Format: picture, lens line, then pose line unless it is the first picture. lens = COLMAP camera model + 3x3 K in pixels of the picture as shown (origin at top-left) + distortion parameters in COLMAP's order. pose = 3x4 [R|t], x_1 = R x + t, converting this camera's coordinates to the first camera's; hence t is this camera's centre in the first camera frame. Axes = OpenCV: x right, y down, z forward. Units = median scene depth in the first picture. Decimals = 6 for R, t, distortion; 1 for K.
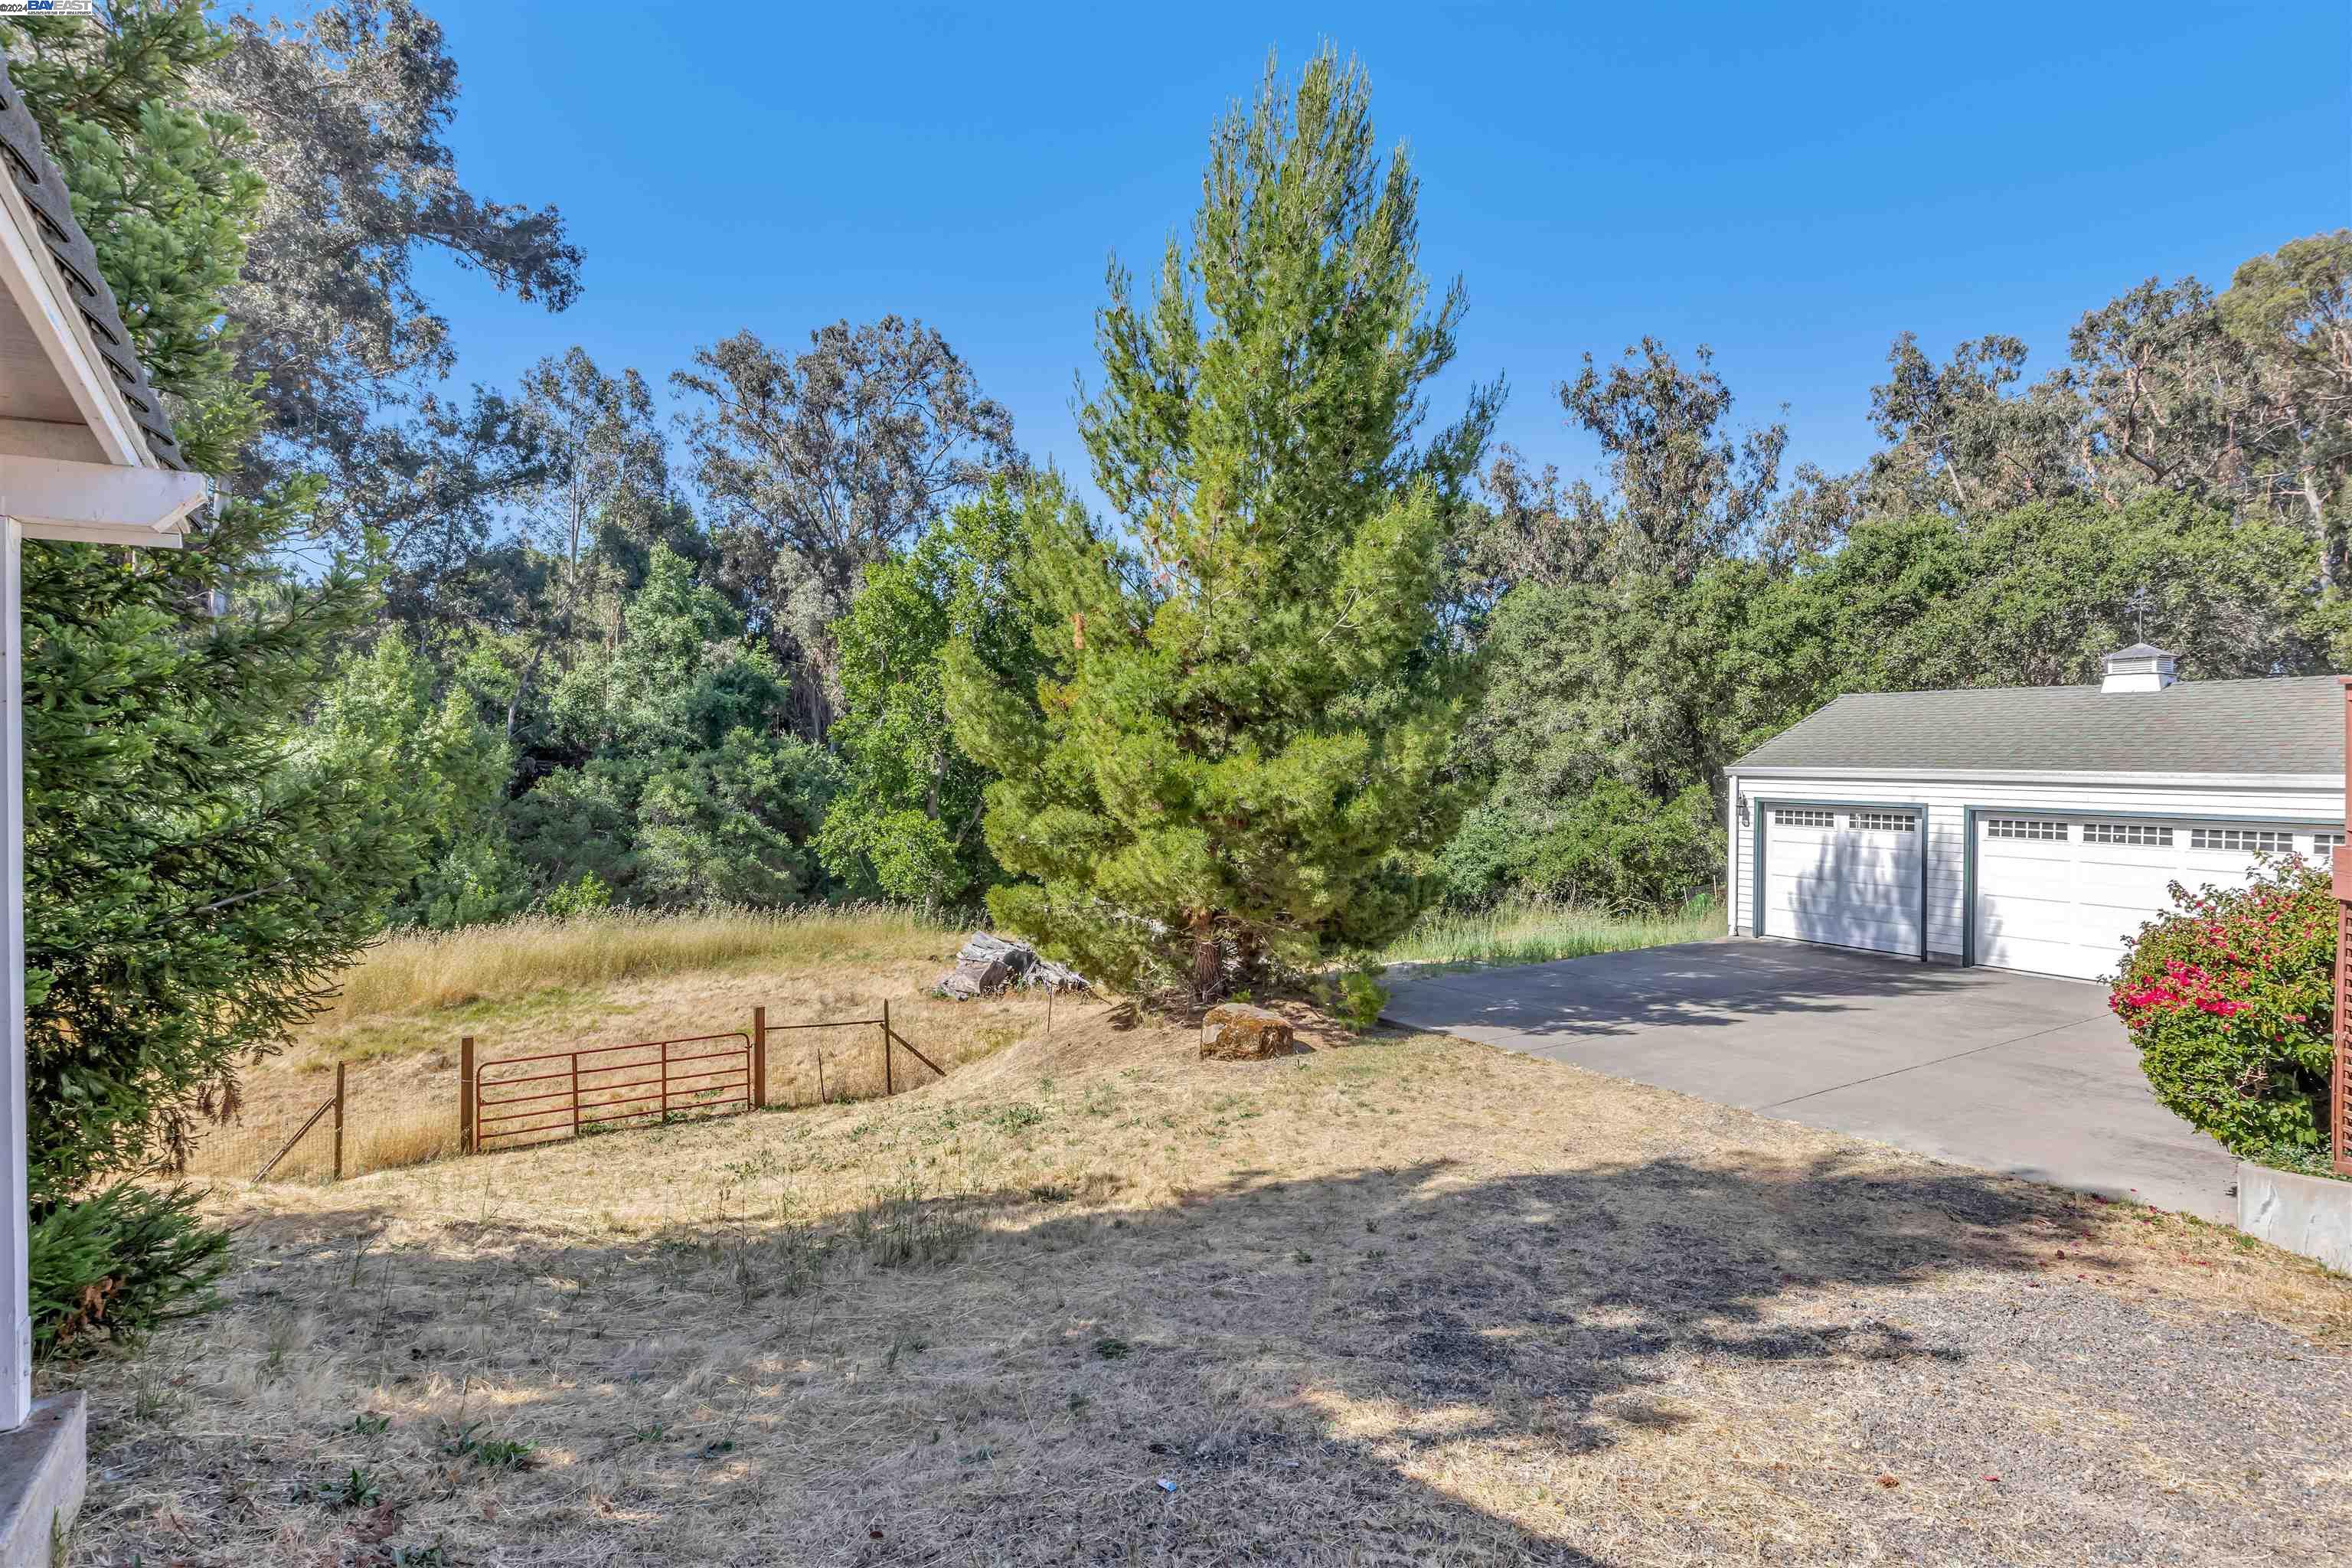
lens RADIAL K [[1190.1, 0, 1189.2], [0, 1190.1, 760.9], [0, 0, 1]] dist [-0.000445, 0.000382]
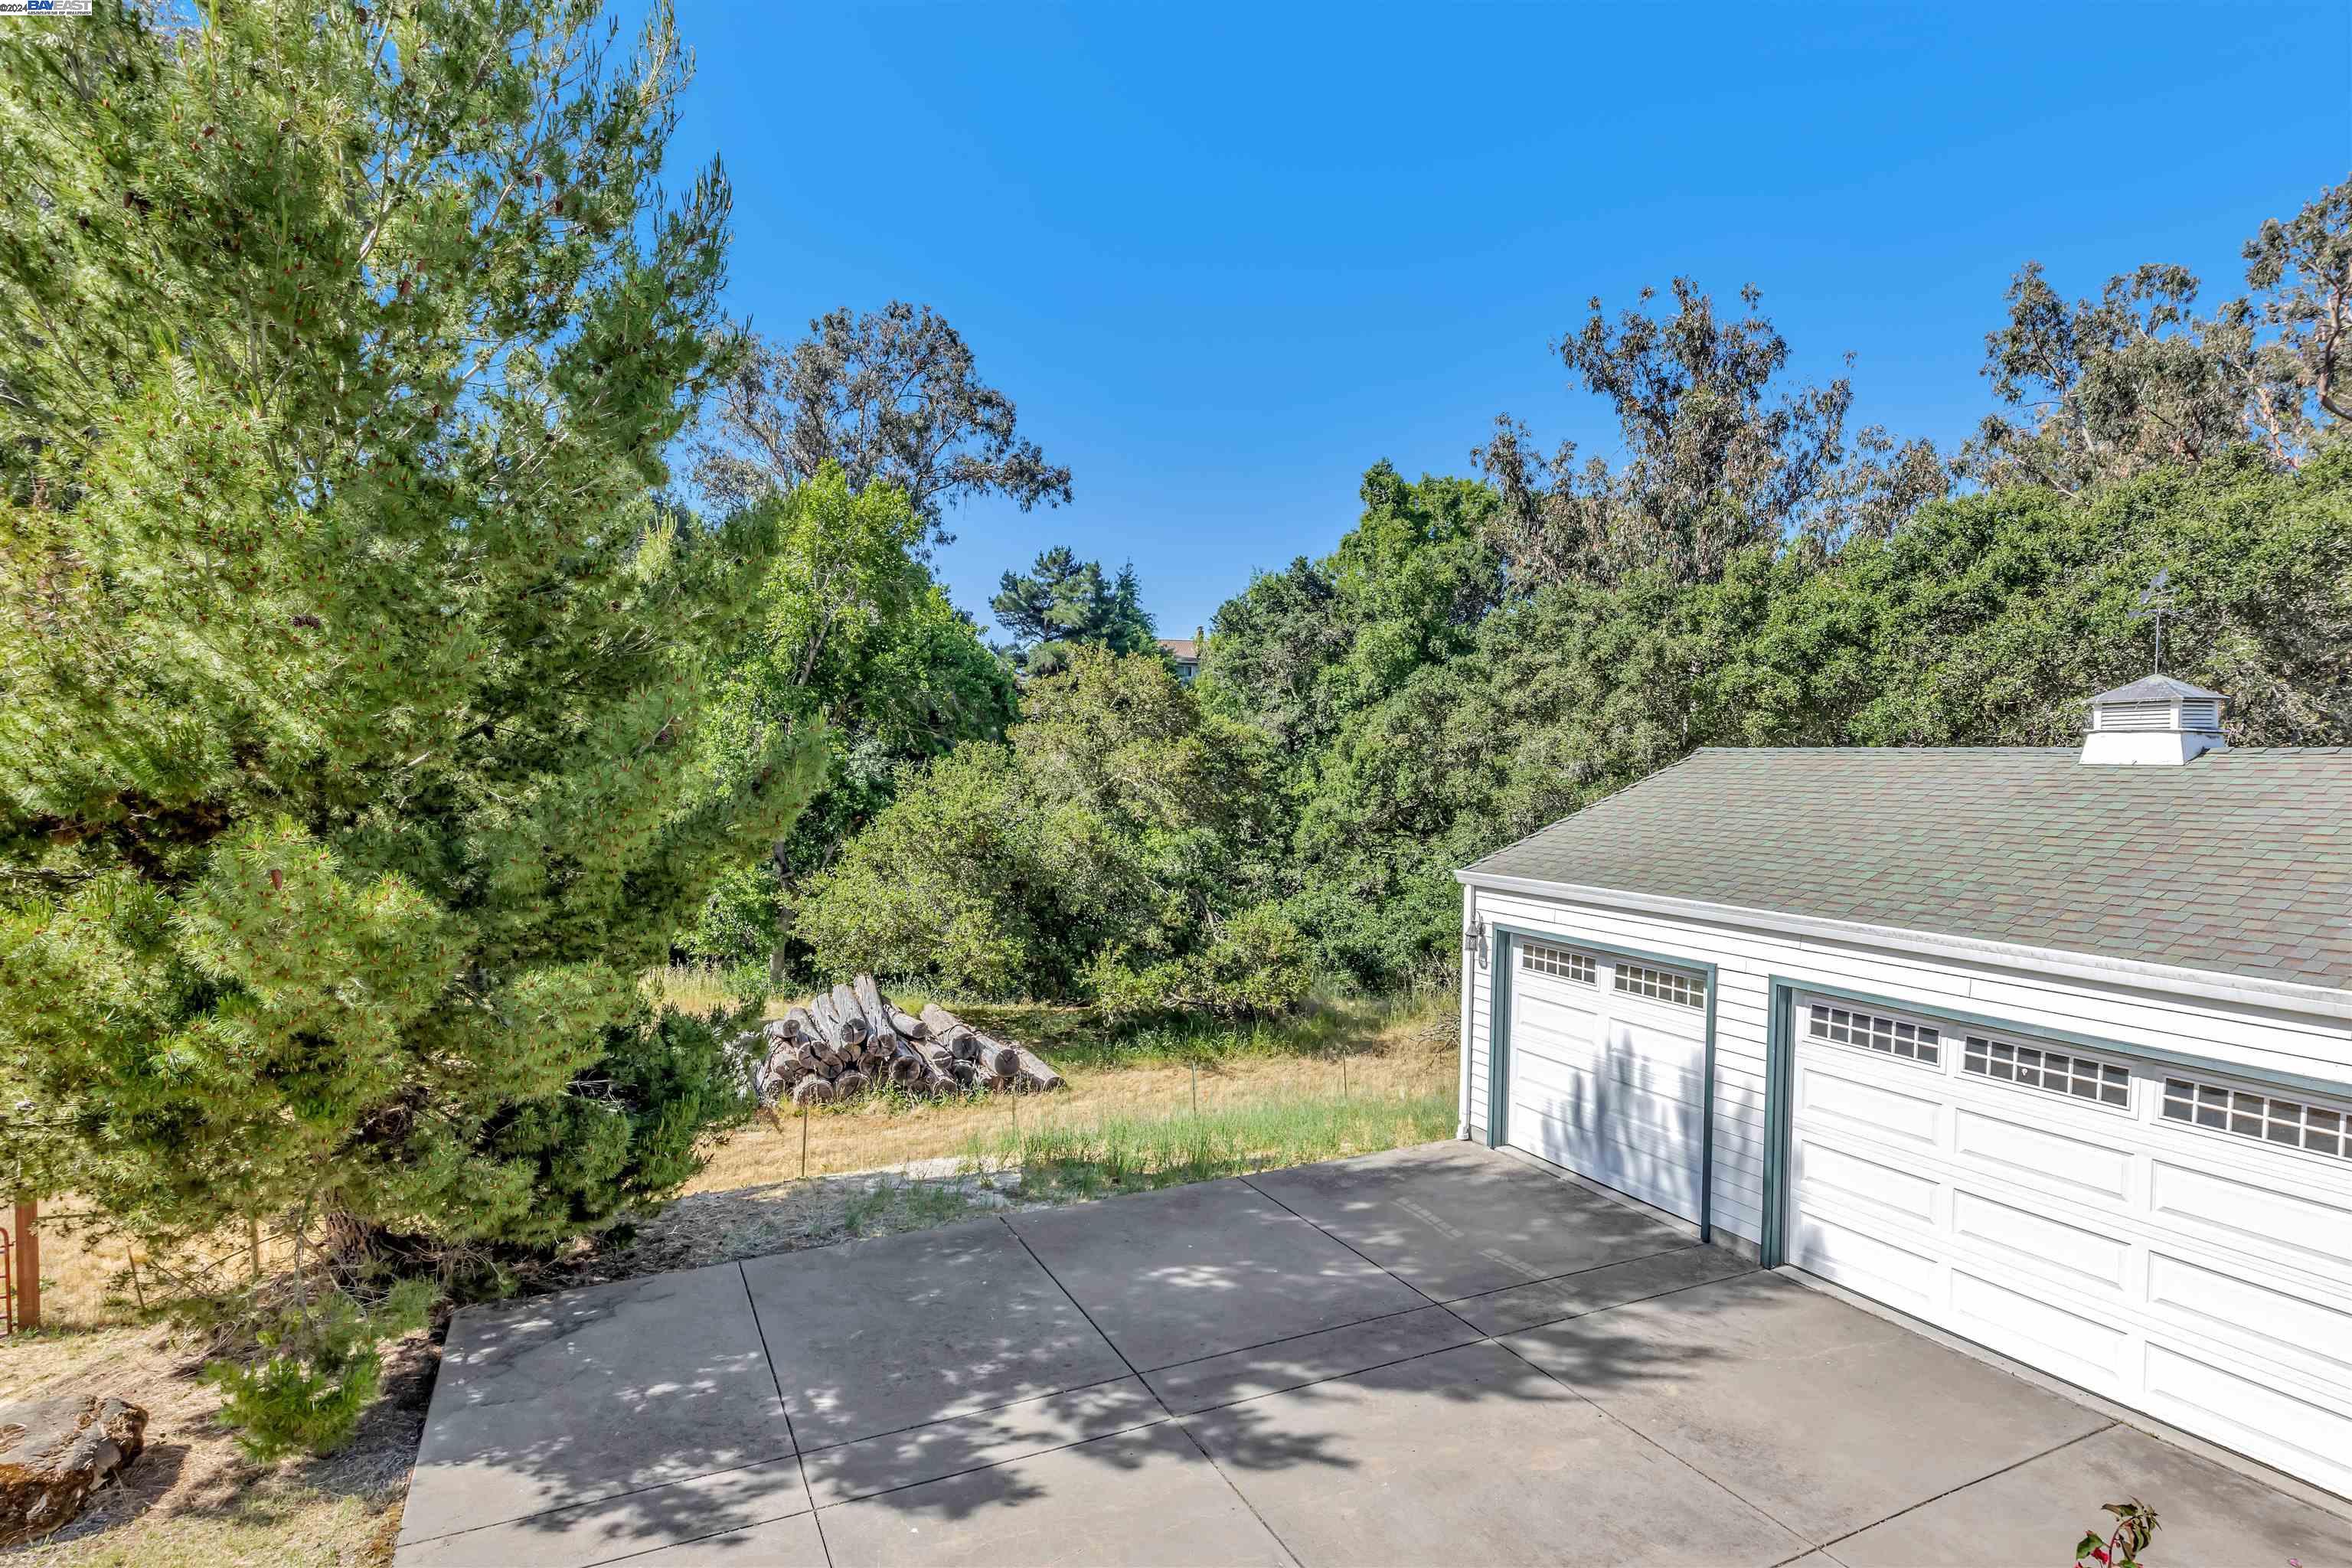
lens RADIAL K [[1215.7, 0, 1156.3], [0, 1215.7, 787.1], [0, 0, 1]] dist [-0.000757, -0.000248]
pose [[0.992945, 0.010905, -0.118075, 0.166020], [-0.009051, 0.999827, 0.016222, -0.021332], [0.118232, -0.015039, 0.992872, 0.157024]]
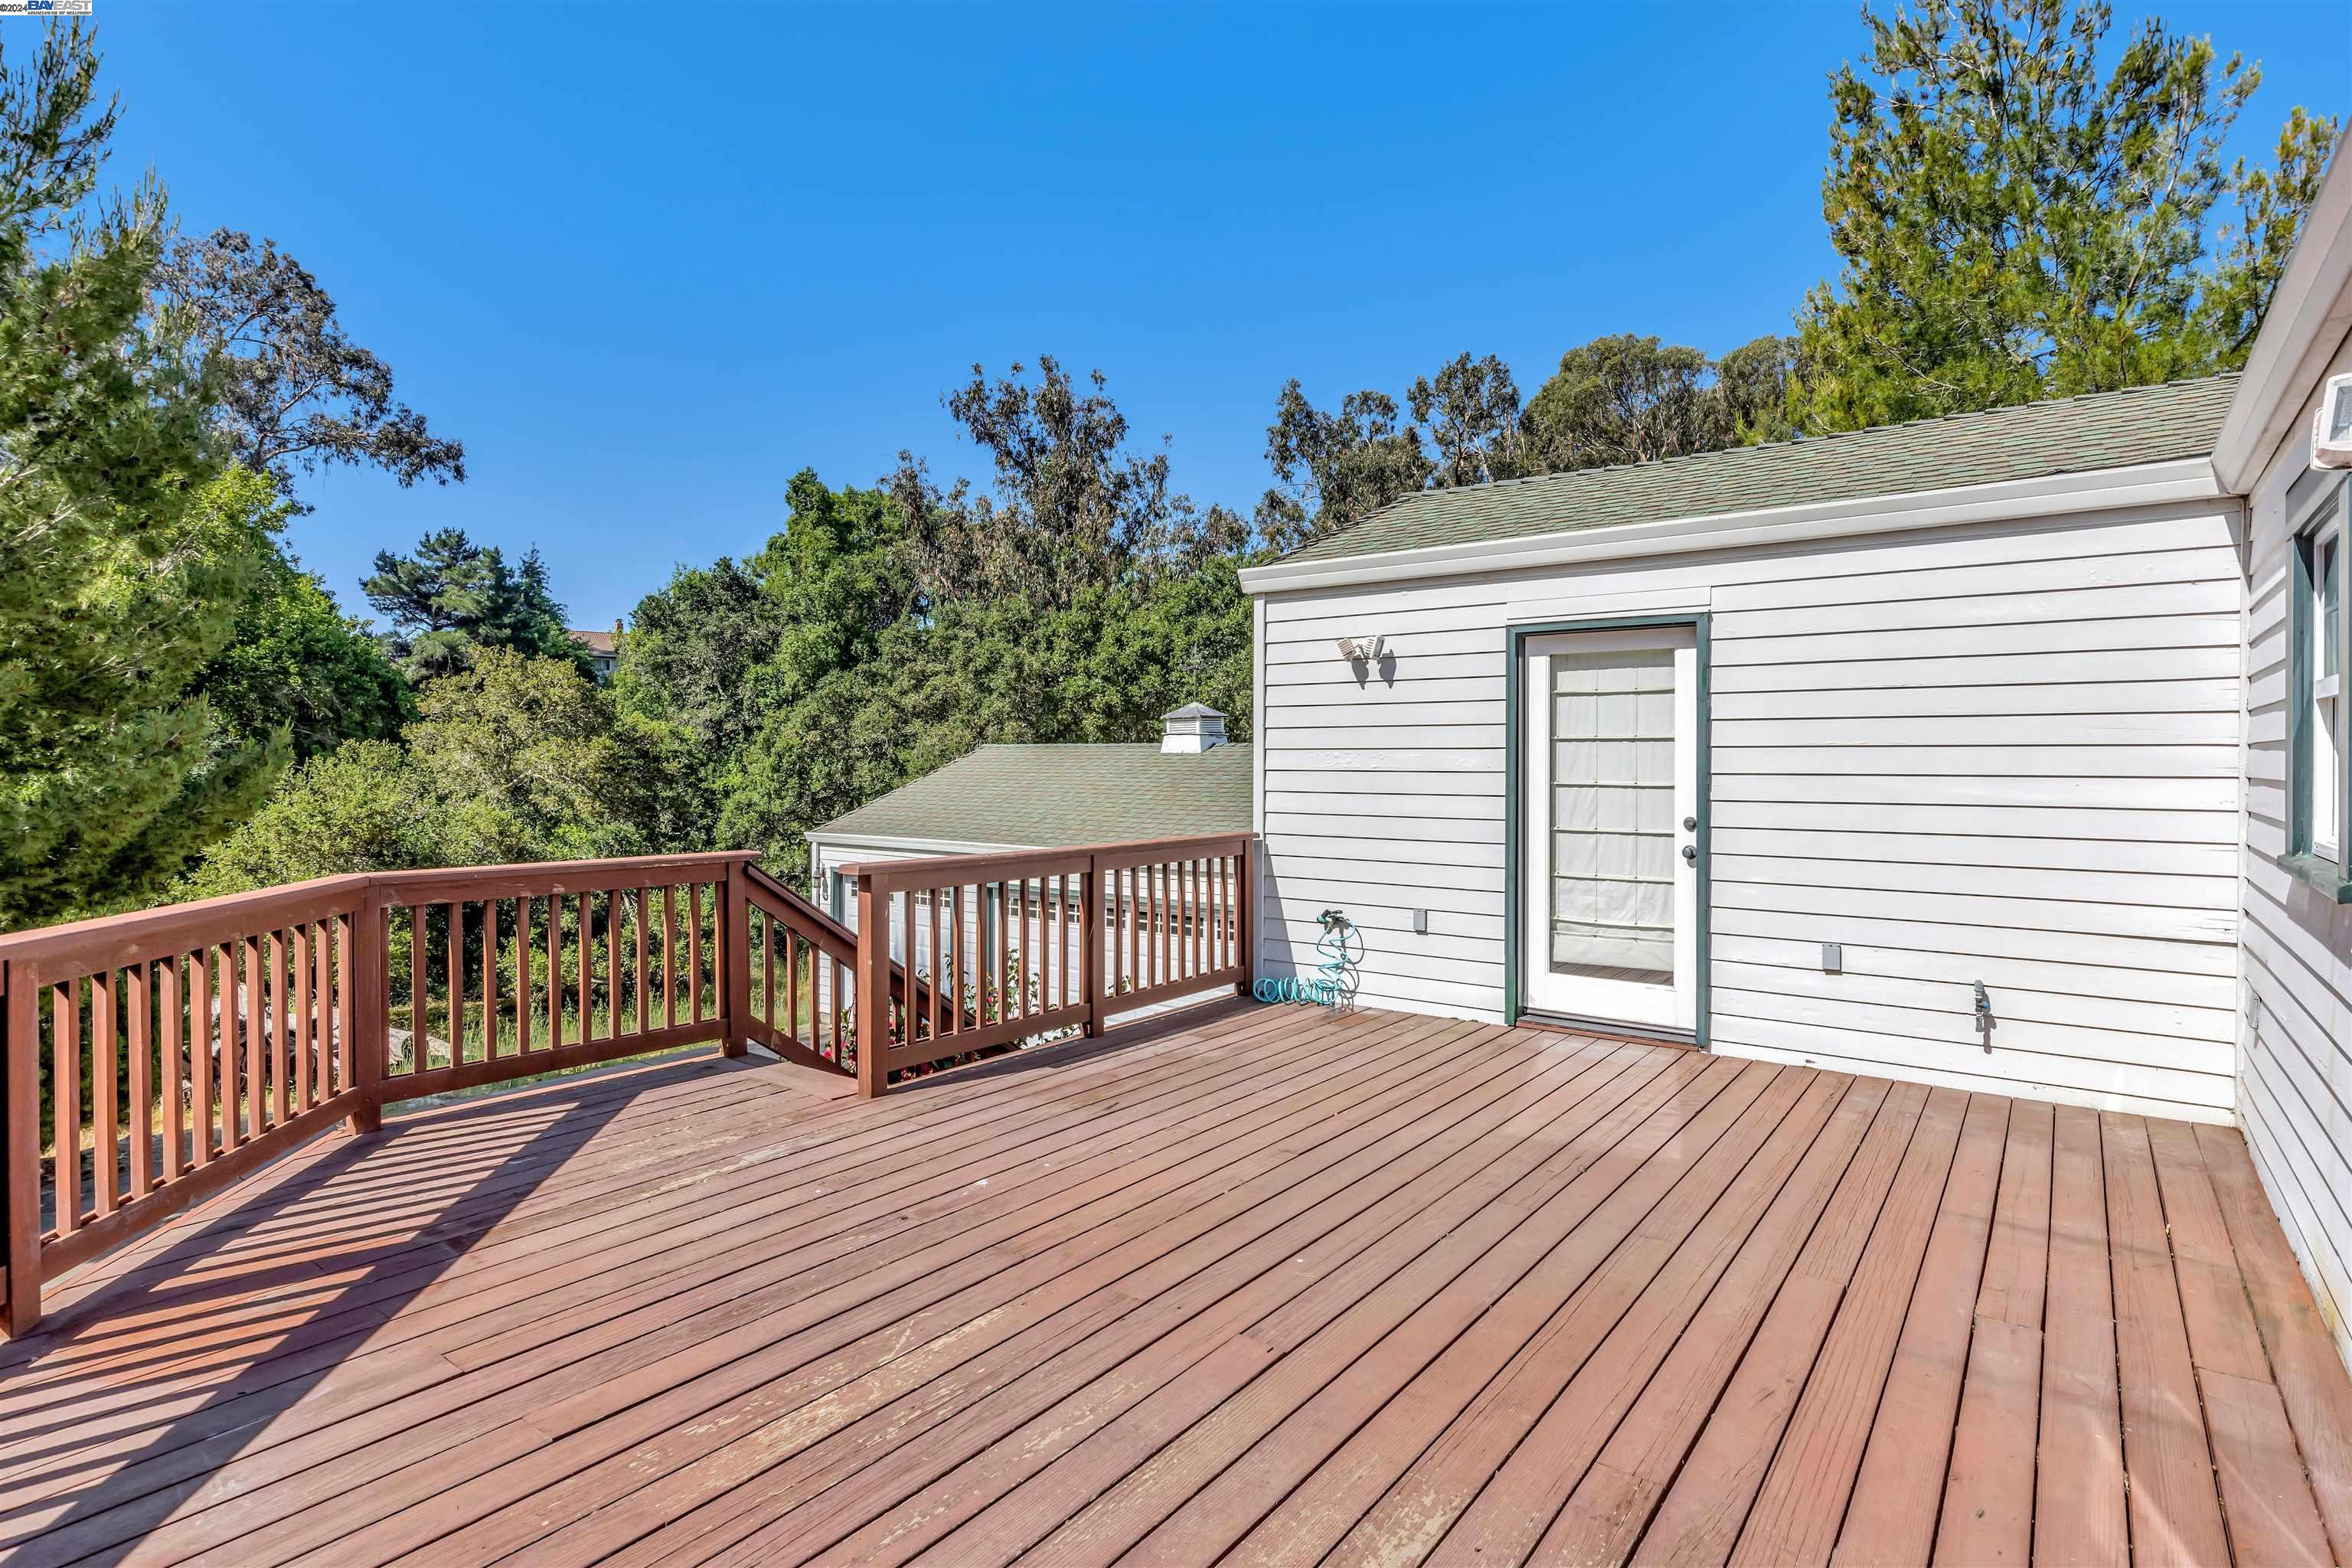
lens RADIAL K [[1193.6, 0, 1173.8], [0, 1193.6, 763.2], [0, 0, 1]] dist [-0.008513, -0.000354]
pose [[0.939373, -0.005398, 0.342853, 0.181733], [0.005553, 0.999984, 0.000529, -0.020201], [-0.342851, 0.001408, 0.939389, 0.034906]]
